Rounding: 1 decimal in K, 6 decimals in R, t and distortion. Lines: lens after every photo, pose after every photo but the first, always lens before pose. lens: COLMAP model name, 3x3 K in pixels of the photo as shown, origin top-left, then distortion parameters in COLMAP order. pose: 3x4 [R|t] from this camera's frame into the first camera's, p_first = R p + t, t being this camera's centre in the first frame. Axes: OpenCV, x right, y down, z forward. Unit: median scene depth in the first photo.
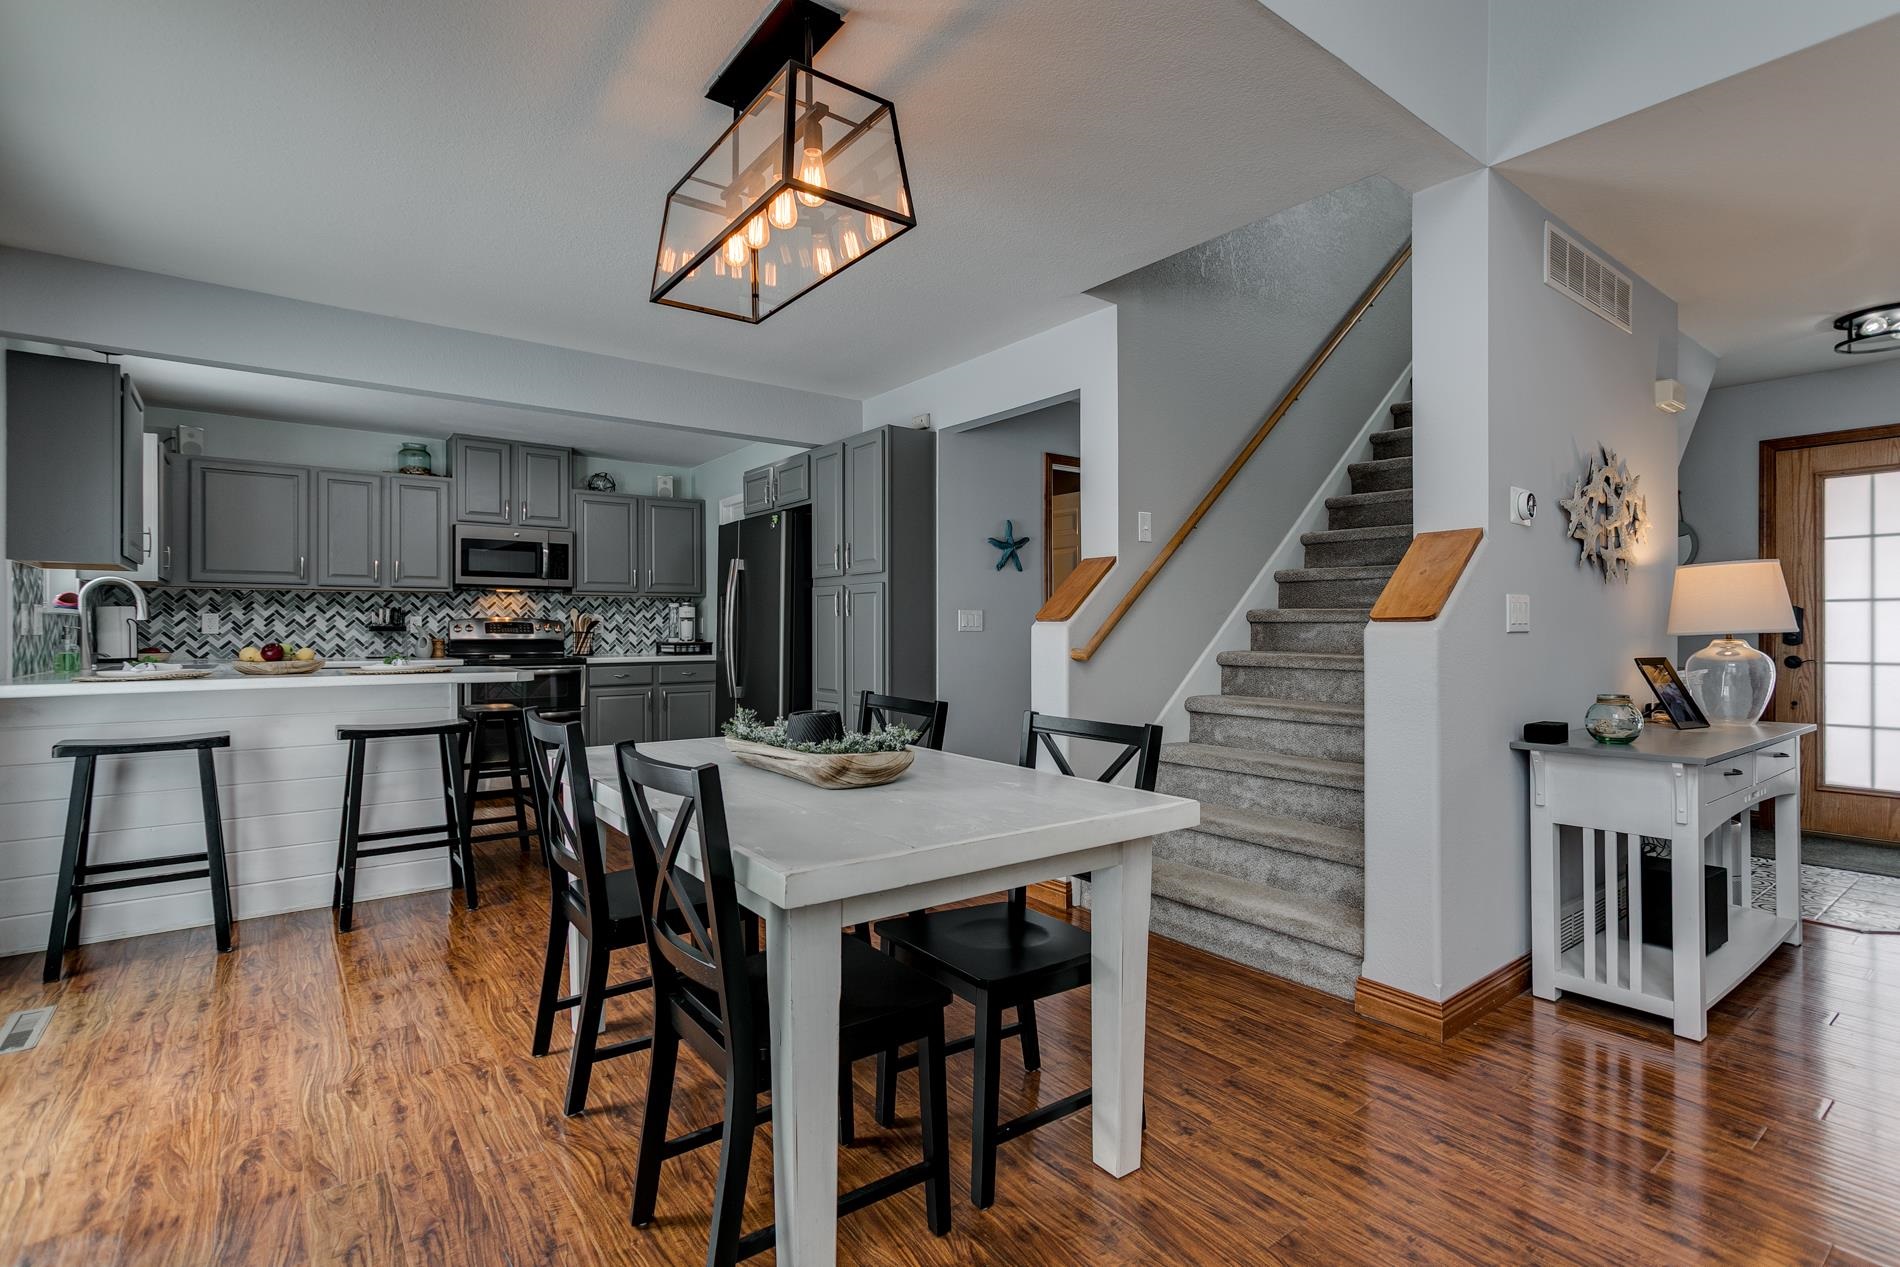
lens RADIAL K [[897.1, 0, 950.0], [0, 897.1, 633.5], [0, 0, 1]] dist [-0.027581, 0.000124]
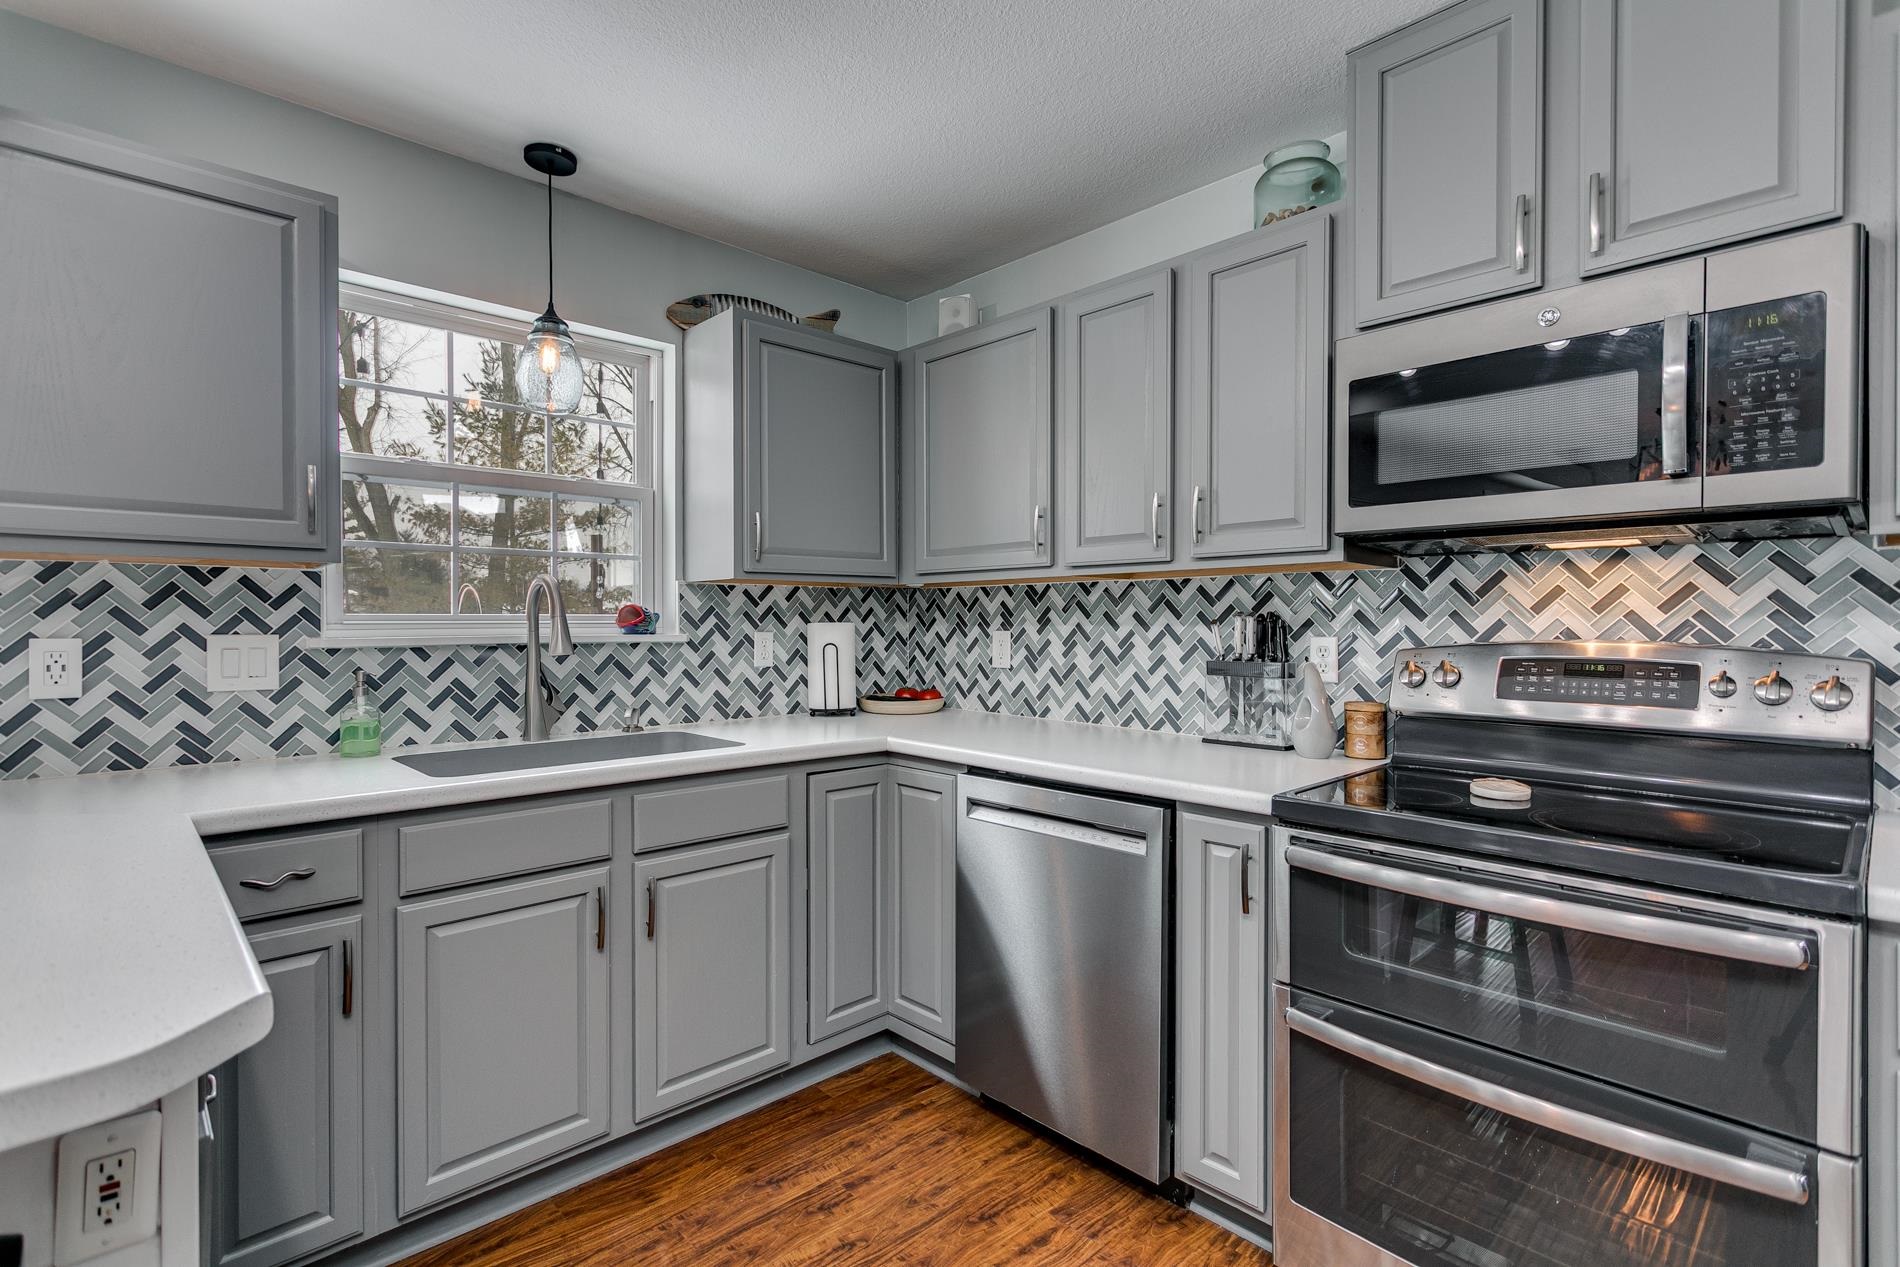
lens RADIAL K [[905.6, 0, 956.1], [0, 905.6, 616.1], [0, 0, 1]] dist [0.003356, 0.000157]
pose [[0.108816, -0.007172, -0.994036, -0.263882], [-0.001253, 0.999972, -0.007352, -0.025844], [0.994061, 0.002045, 0.108804, 0.848769]]
